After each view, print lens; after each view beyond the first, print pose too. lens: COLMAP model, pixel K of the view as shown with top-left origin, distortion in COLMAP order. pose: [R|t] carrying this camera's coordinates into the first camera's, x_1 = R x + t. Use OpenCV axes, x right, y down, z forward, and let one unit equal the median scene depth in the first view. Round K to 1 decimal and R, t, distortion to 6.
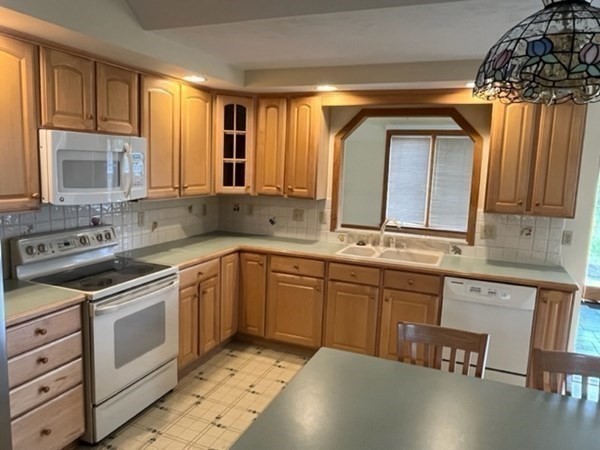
lens RADIAL K [[443.6, 0, 296.3], [0, 443.6, 223.3], [0, 0, 1]] dist [-0.002438, 0.002190]
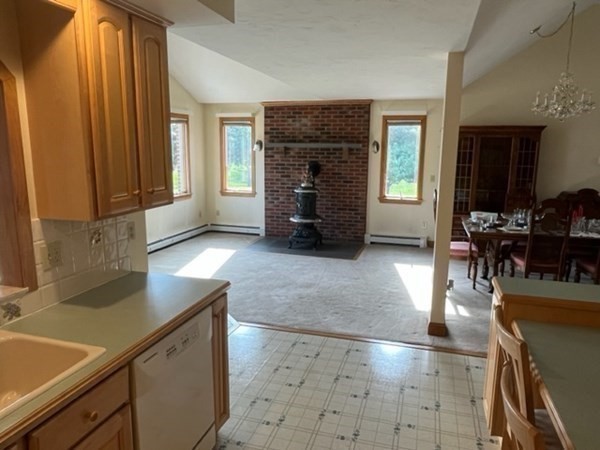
lens RADIAL K [[443.6, 0, 296.3], [0, 443.6, 223.3], [0, 0, 1]] dist [-0.002438, 0.002190]
pose [[-0.102716, -0.212838, 0.971674, -0.121849], [0.124689, 0.966380, 0.224859, -0.104118], [-0.986865, 0.144253, -0.072724, 0.731149]]
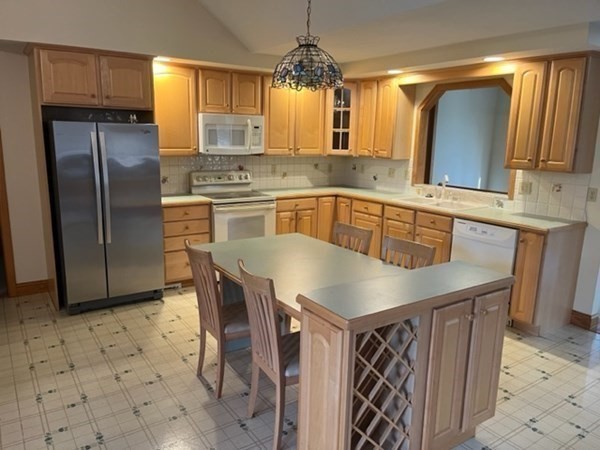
lens RADIAL K [[458.2, 0, 302.0], [0, 458.2, 228.0], [0, 0, 1]] dist [0.060412, -0.004480]
pose [[0.843026, 0.091023, -0.530115, 0.585202], [-0.064594, 0.995577, 0.068223, 0.076073], [0.533981, -0.023272, 0.845176, -0.298548]]
